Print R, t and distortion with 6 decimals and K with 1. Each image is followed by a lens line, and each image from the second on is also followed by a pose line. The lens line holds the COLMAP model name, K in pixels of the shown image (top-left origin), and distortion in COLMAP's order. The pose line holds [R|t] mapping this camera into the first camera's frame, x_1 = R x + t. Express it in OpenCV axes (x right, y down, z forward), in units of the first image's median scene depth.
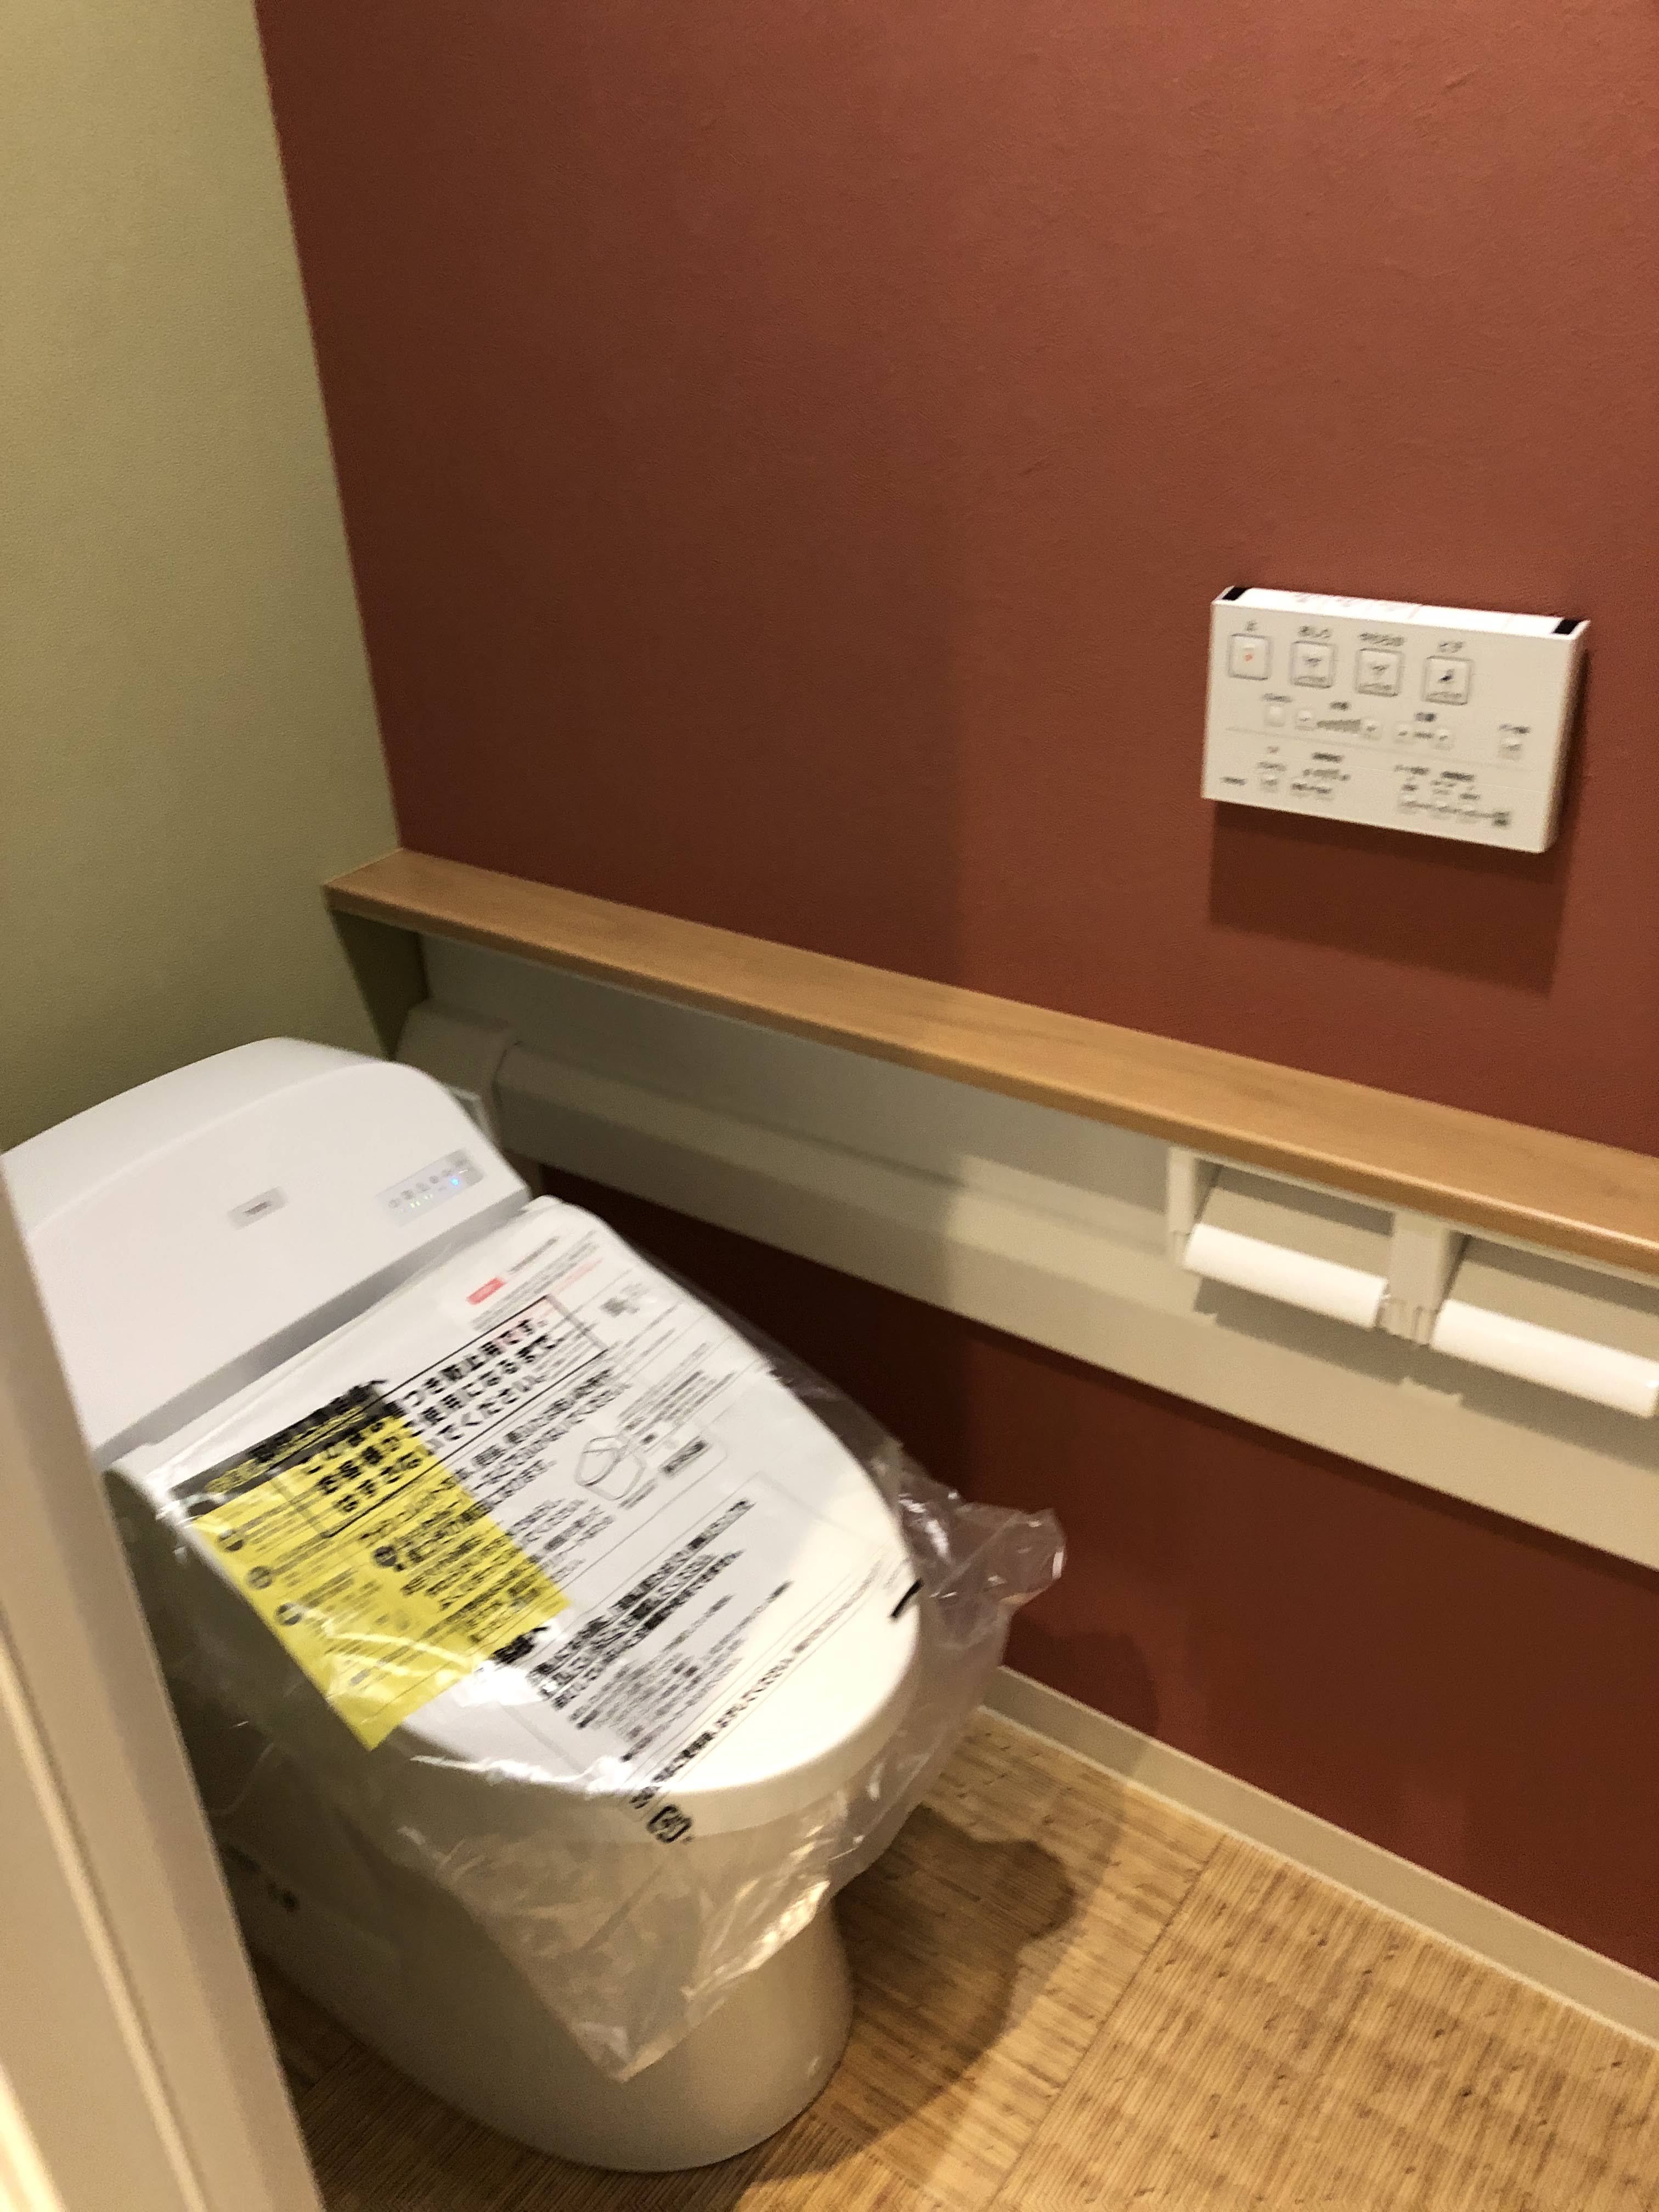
lens RADIAL K [[1810.6, 0, 829.5], [0, 1810.6, 1106.0], [0, 0, 1]] dist [0.014301, -0.011560]
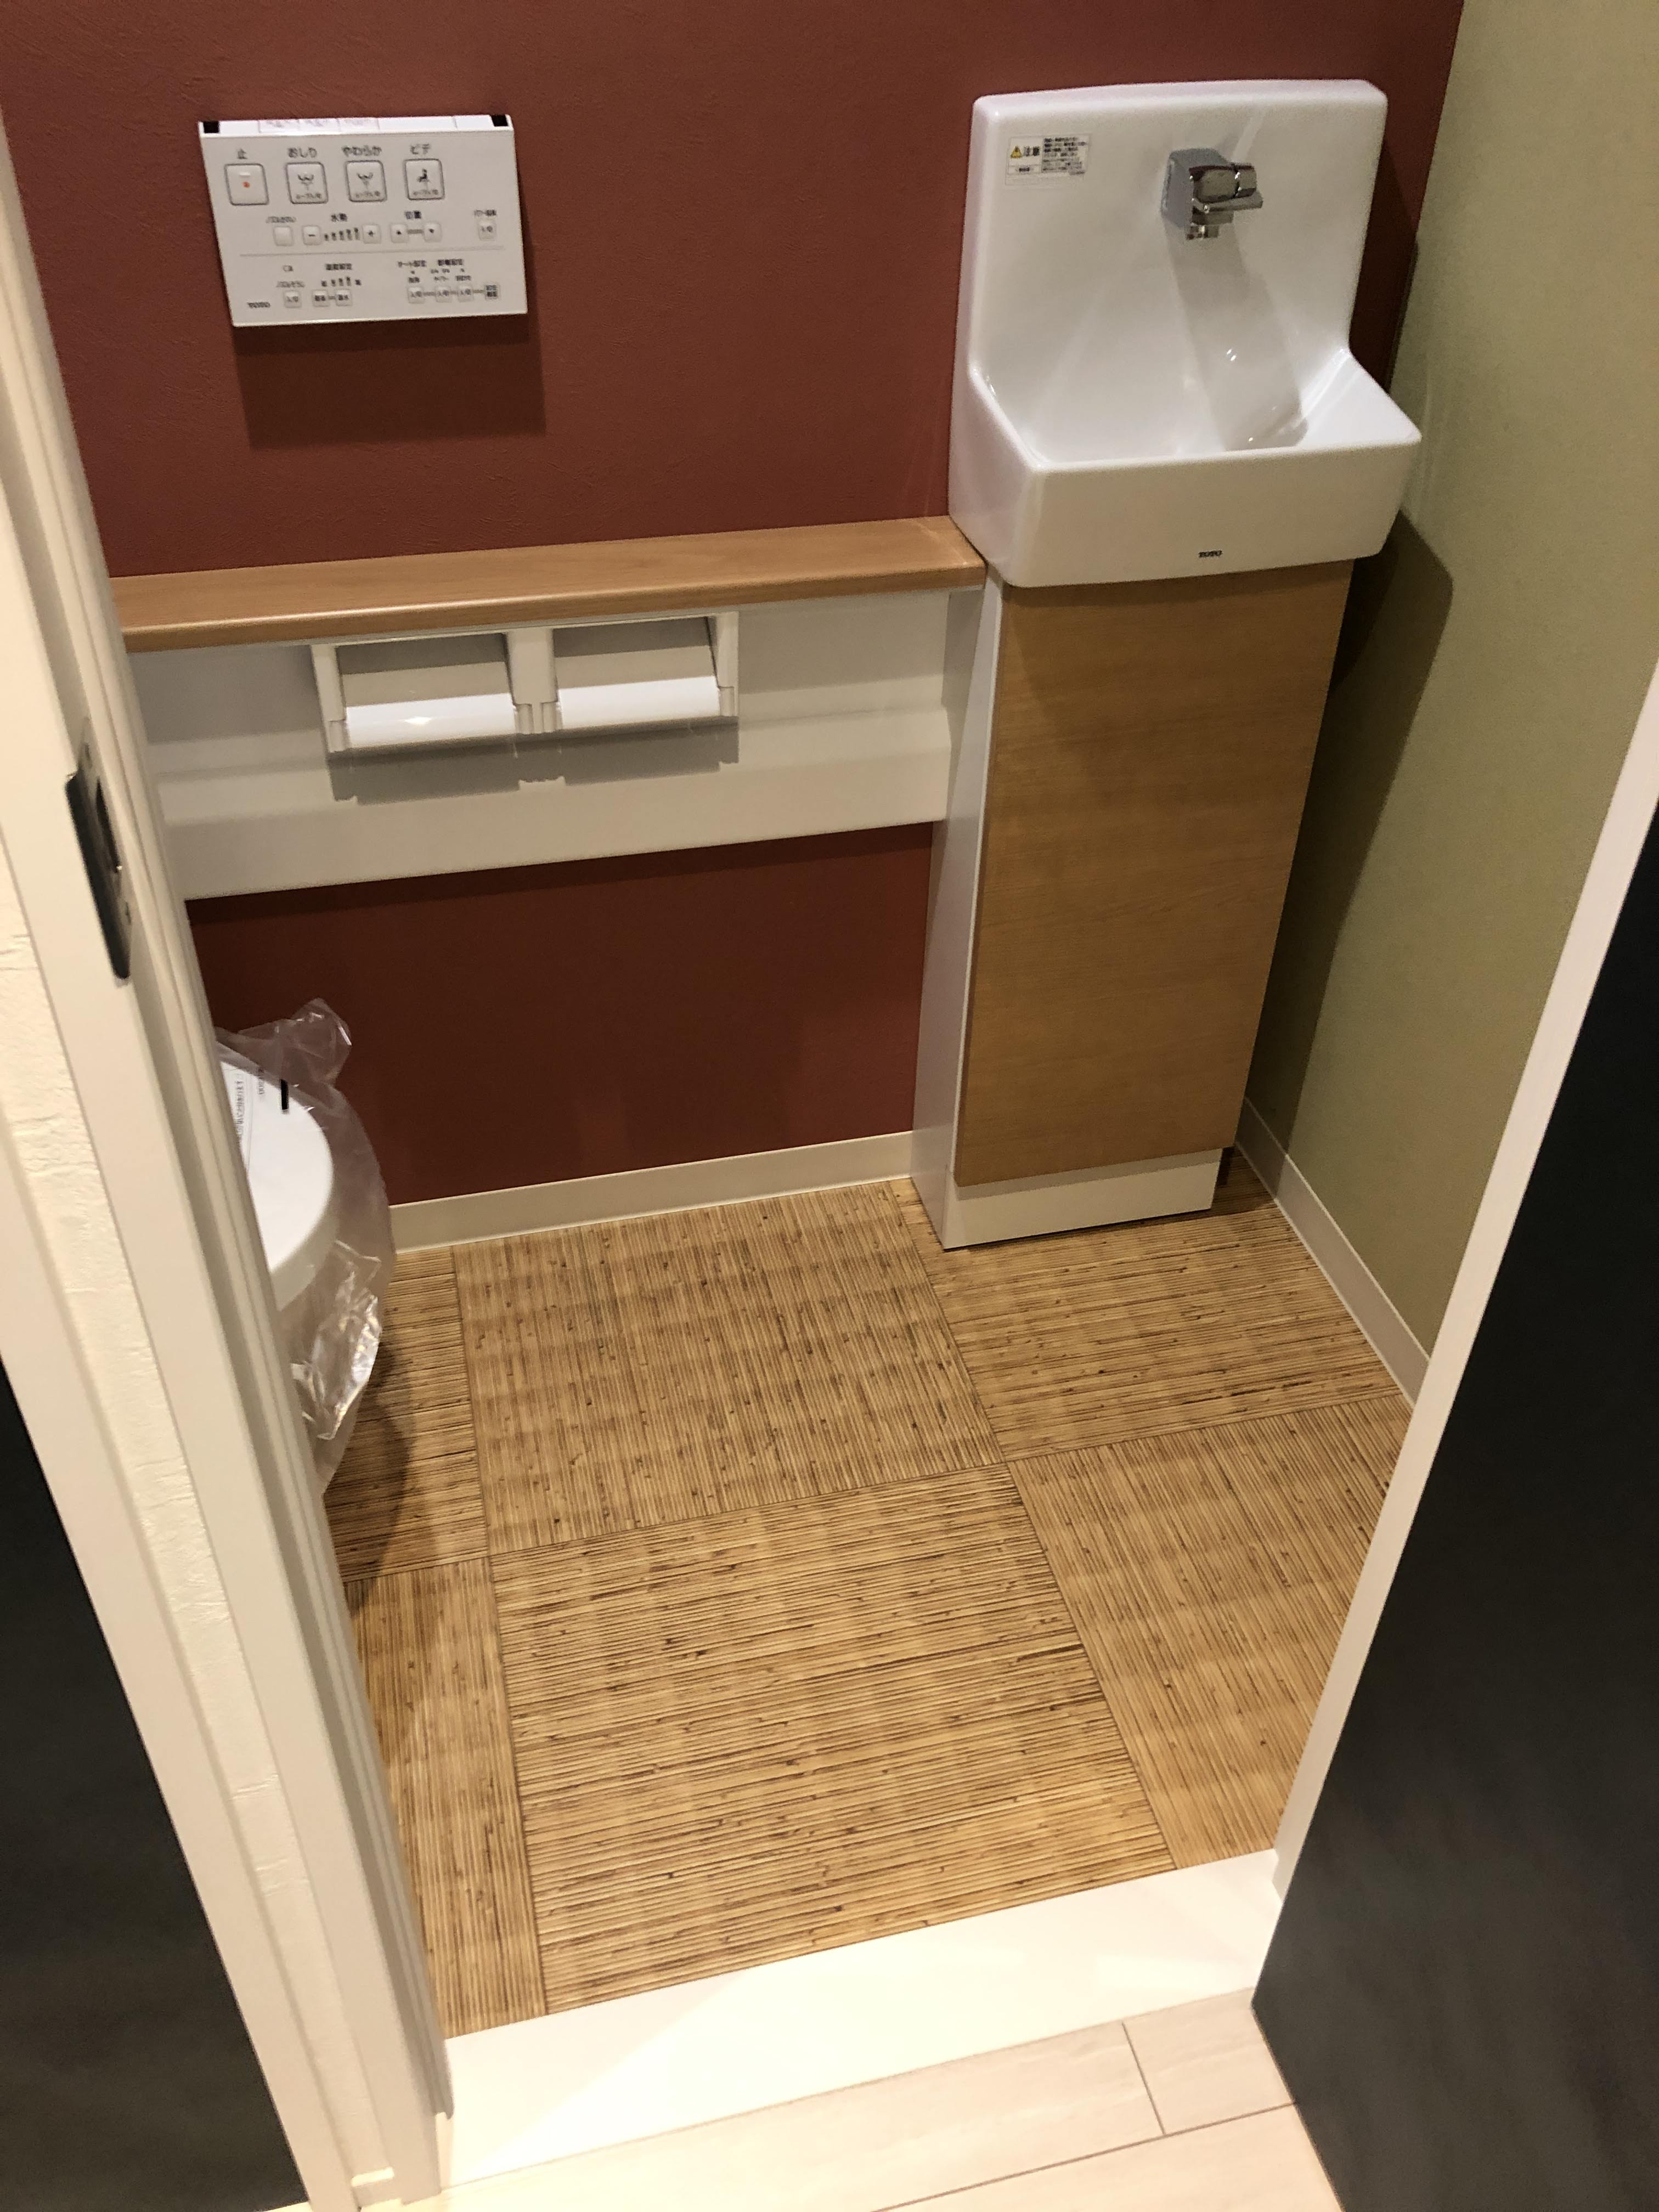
lens RADIAL K [[1802.6, 0, 829.5], [0, 1802.6, 1106.0], [0, 0, 1]] dist [0.003387, 0.012238]
pose [[0.629852, -0.432798, 0.644959, -0.480308], [0.319900, 0.901218, 0.292353, 0.055872], [-0.707779, 0.022183, 0.706086, -0.050098]]
